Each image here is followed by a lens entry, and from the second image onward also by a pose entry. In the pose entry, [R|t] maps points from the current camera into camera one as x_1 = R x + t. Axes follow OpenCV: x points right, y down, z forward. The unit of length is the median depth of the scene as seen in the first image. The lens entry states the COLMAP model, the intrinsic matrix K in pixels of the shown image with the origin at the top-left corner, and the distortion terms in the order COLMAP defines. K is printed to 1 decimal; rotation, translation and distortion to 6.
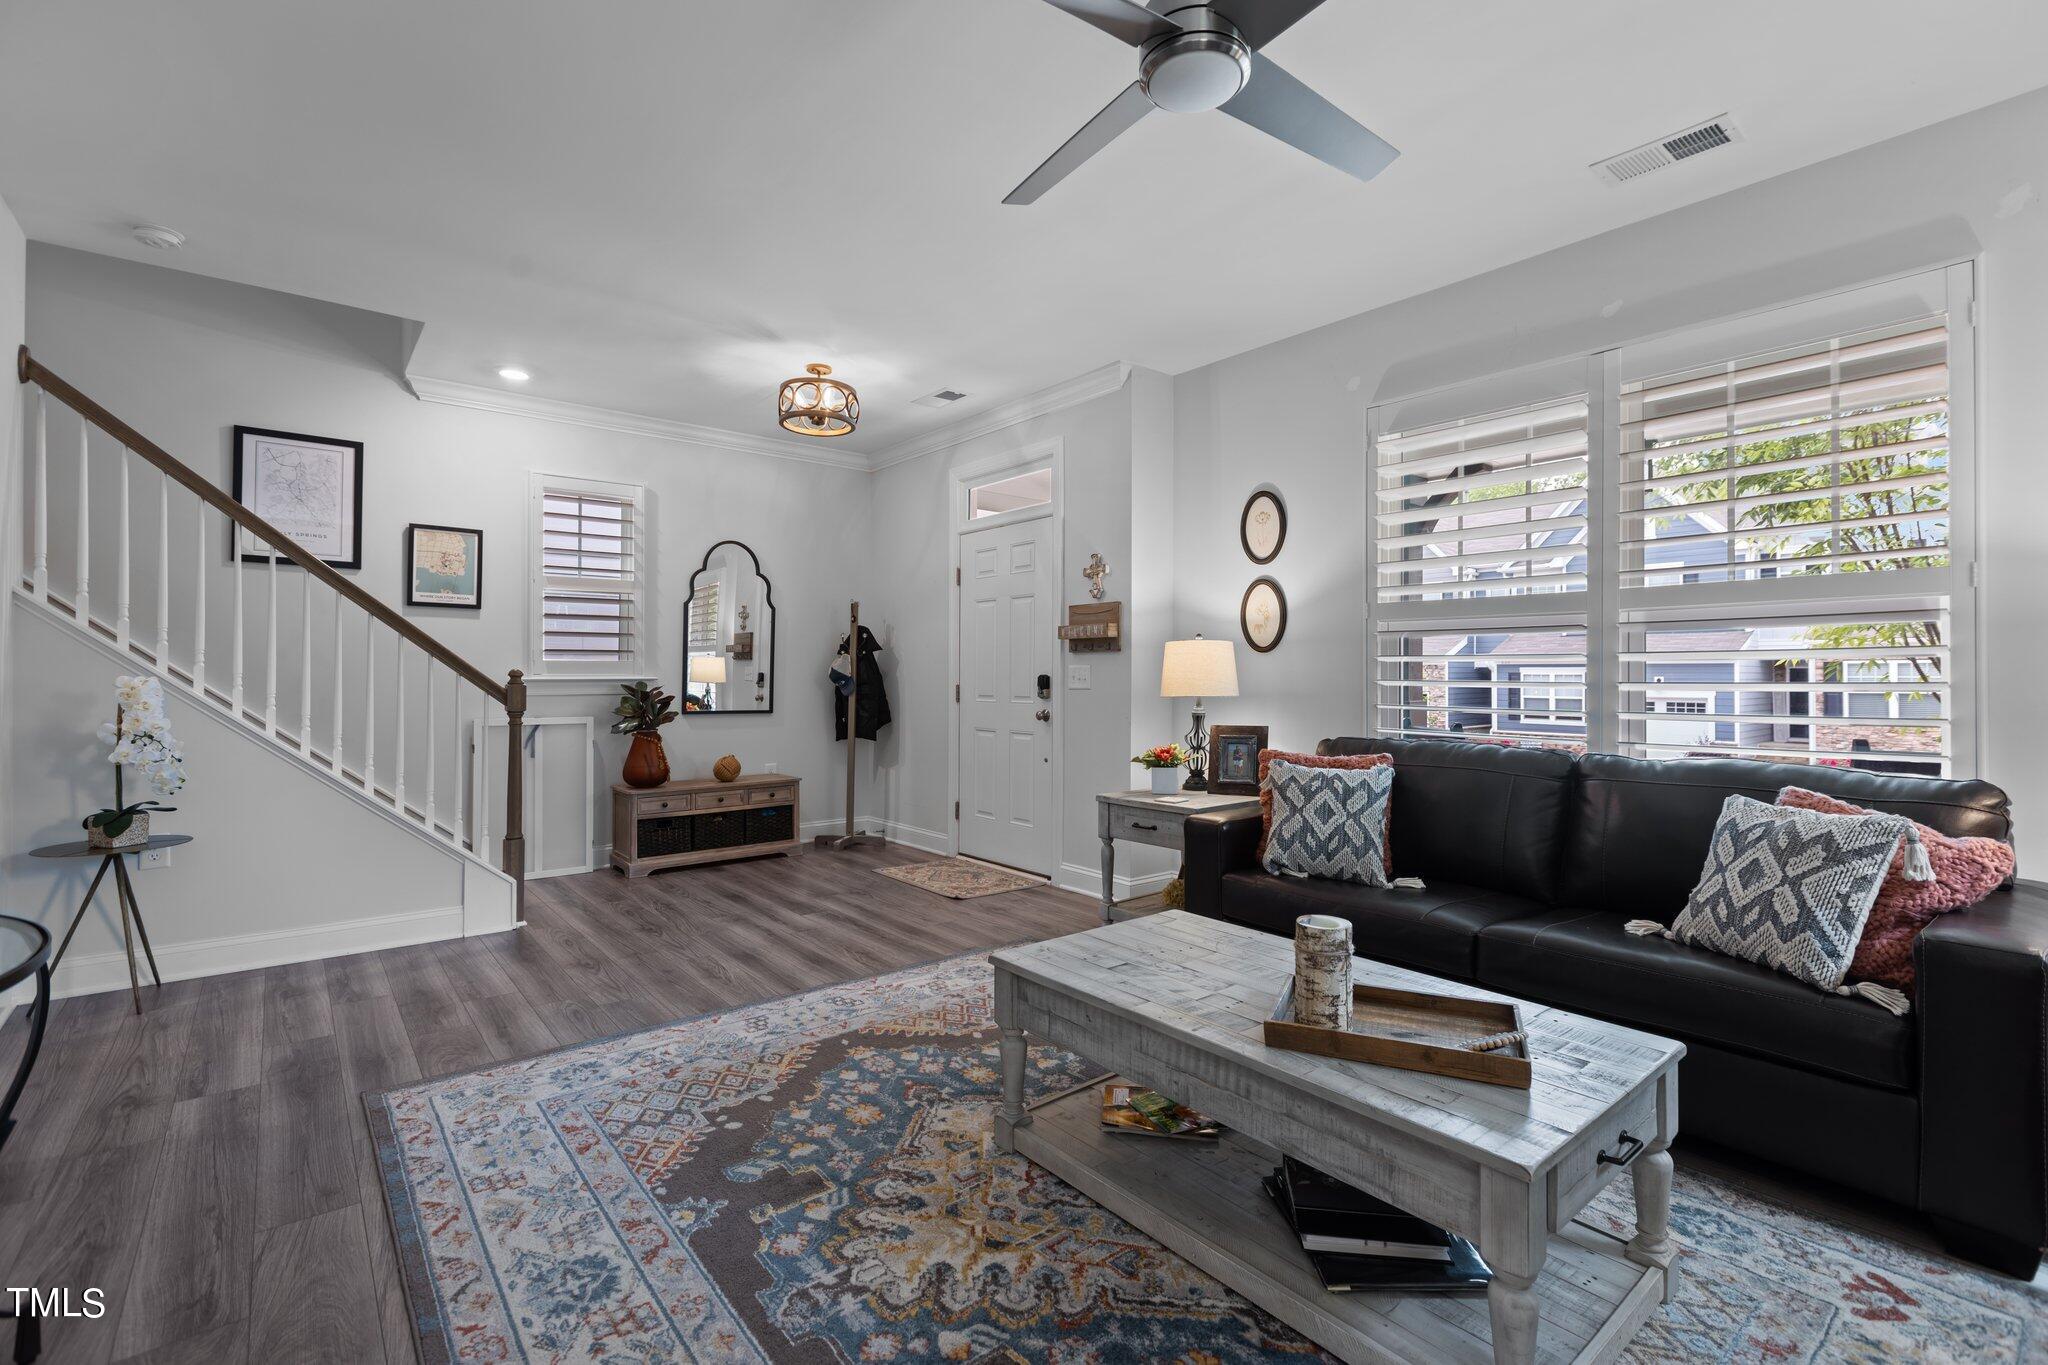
lens RADIAL K [[910.7, 0, 1029.5], [0, 910.7, 669.4], [0, 0, 1]] dist [0.002416, 0.000211]
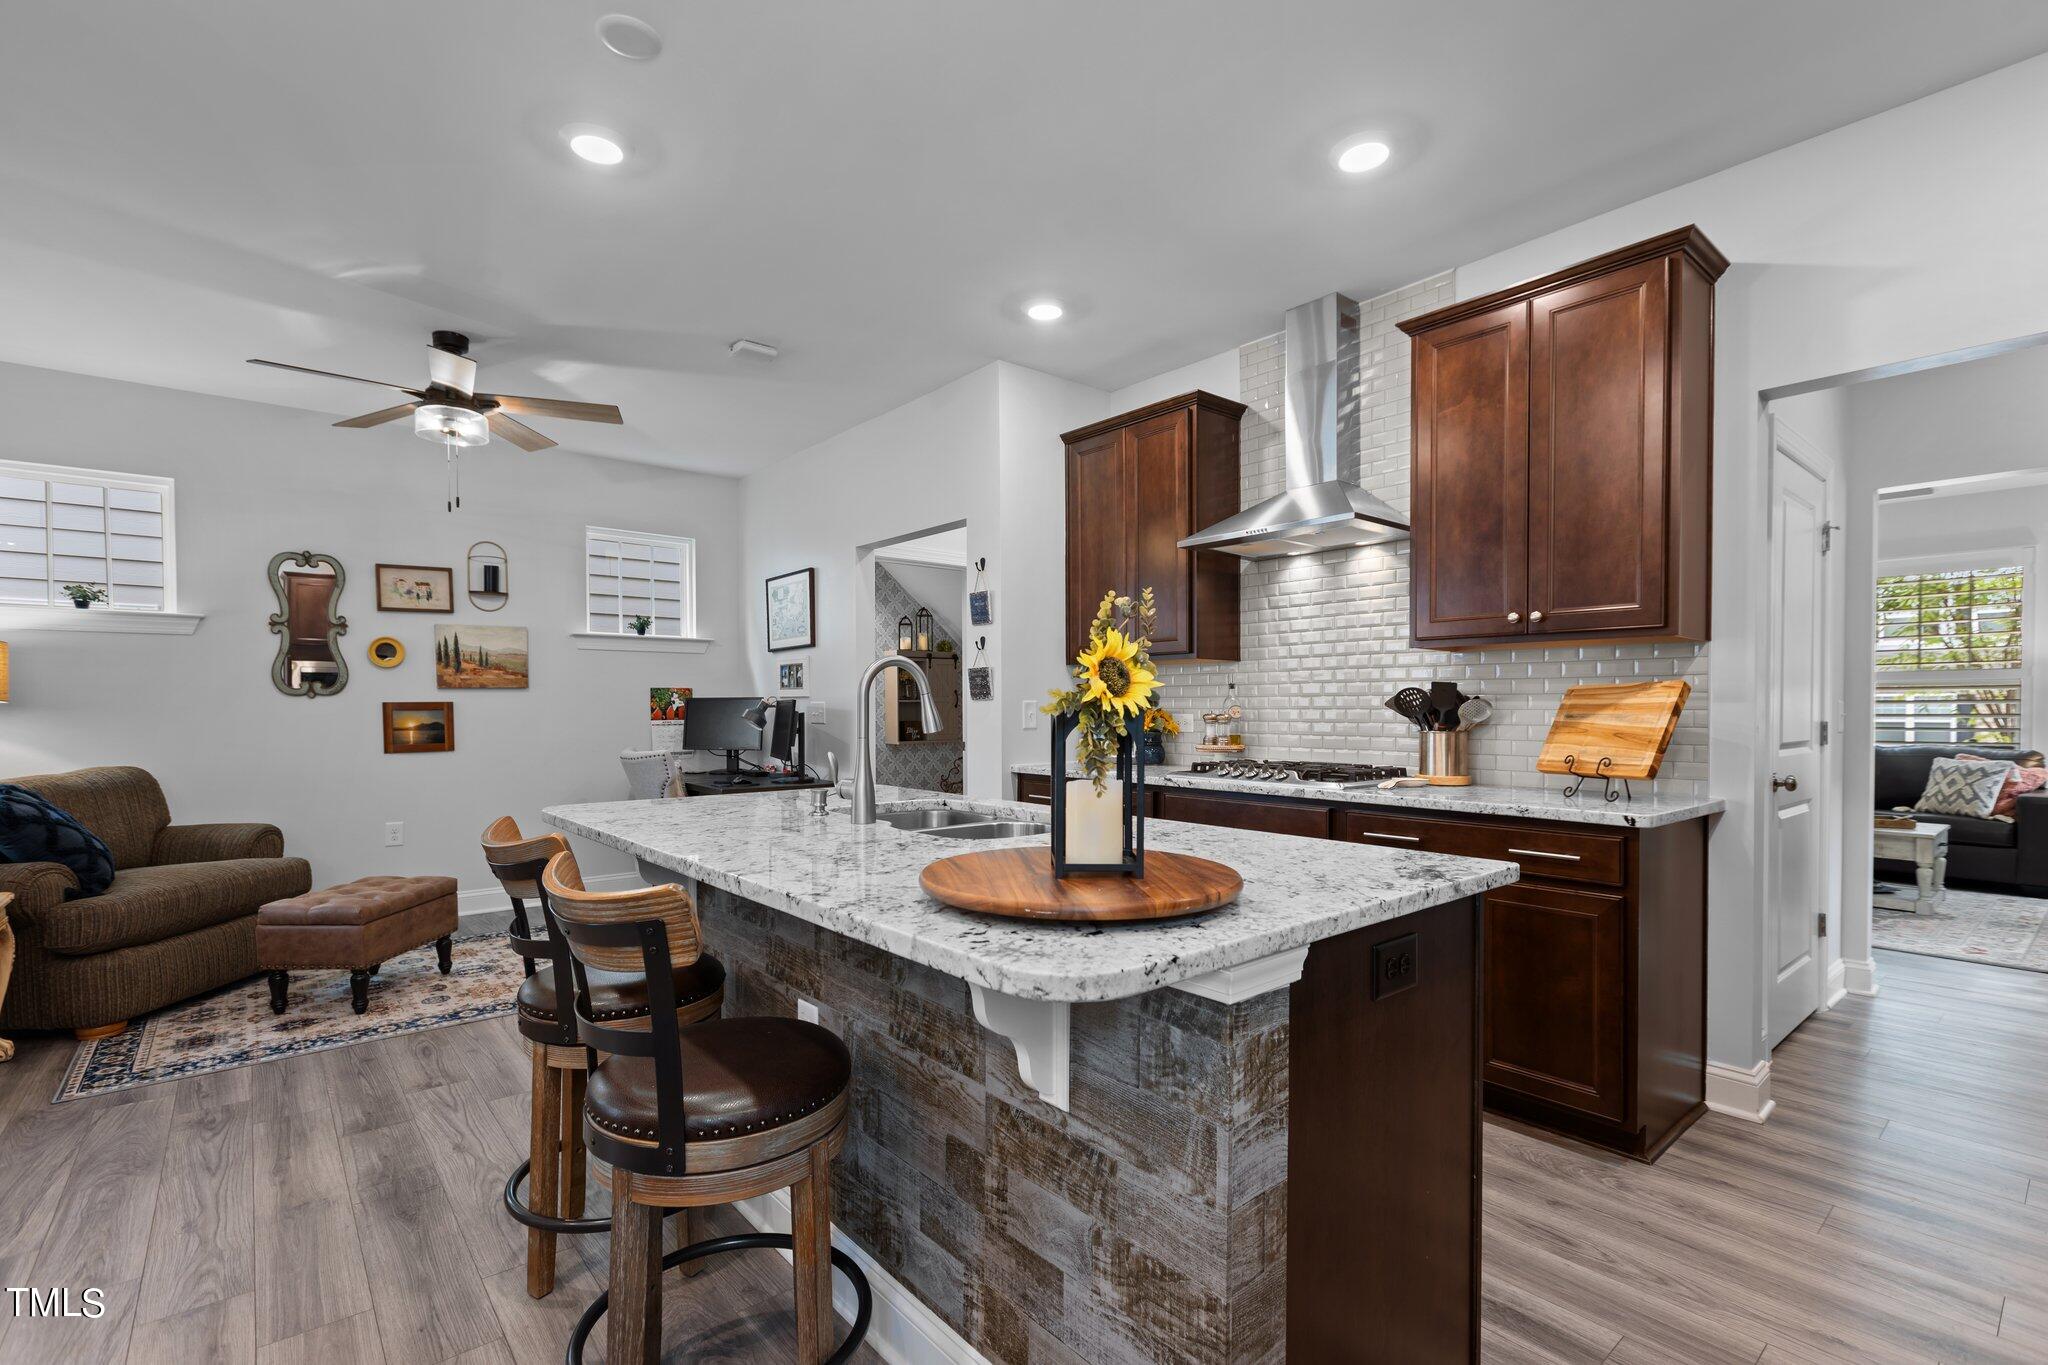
lens RADIAL K [[929.9, 0, 1027.1], [0, 929.9, 719.7], [0, 0, 1]] dist [0.002858, 0.000068]
pose [[0.999927, -0.000983, 0.012037, -0.956178], [0.000754, 0.999820, 0.018956, -0.010147], [-0.012053, -0.018945, 0.999748, -0.833966]]
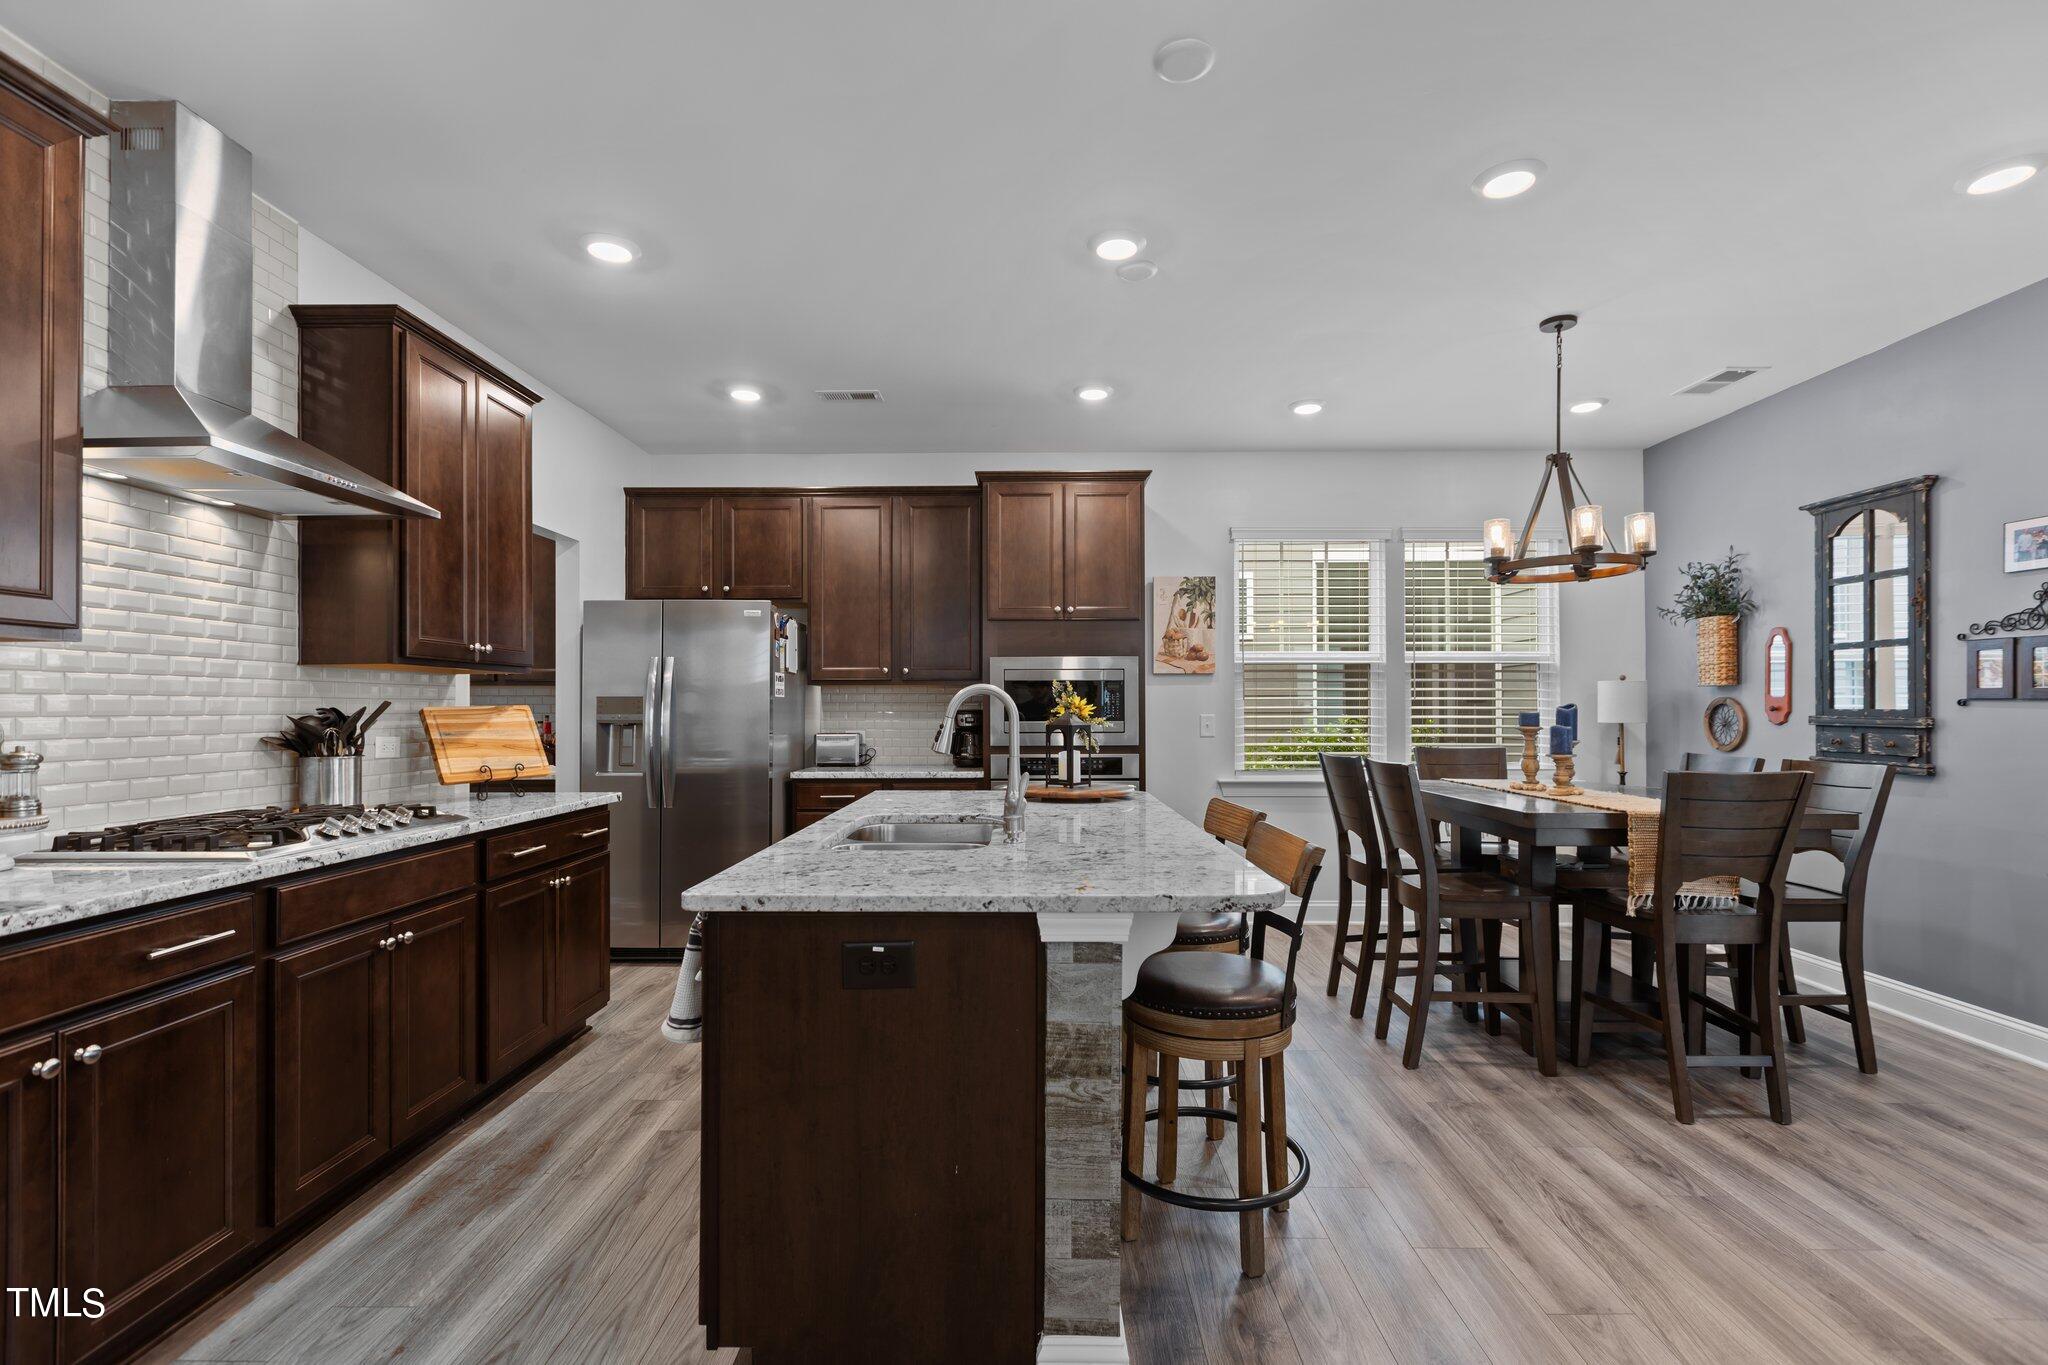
lens RADIAL K [[924.4, 0, 1022.2], [0, 924.4, 695.8], [0, 0, 1]] dist [0.001835, 0.000112]
pose [[-0.760936, 0.010650, 0.648740, -1.378432], [-0.000073, 0.999864, -0.016499, -0.018254], [-0.648827, -0.012602, -0.760831, 0.033469]]
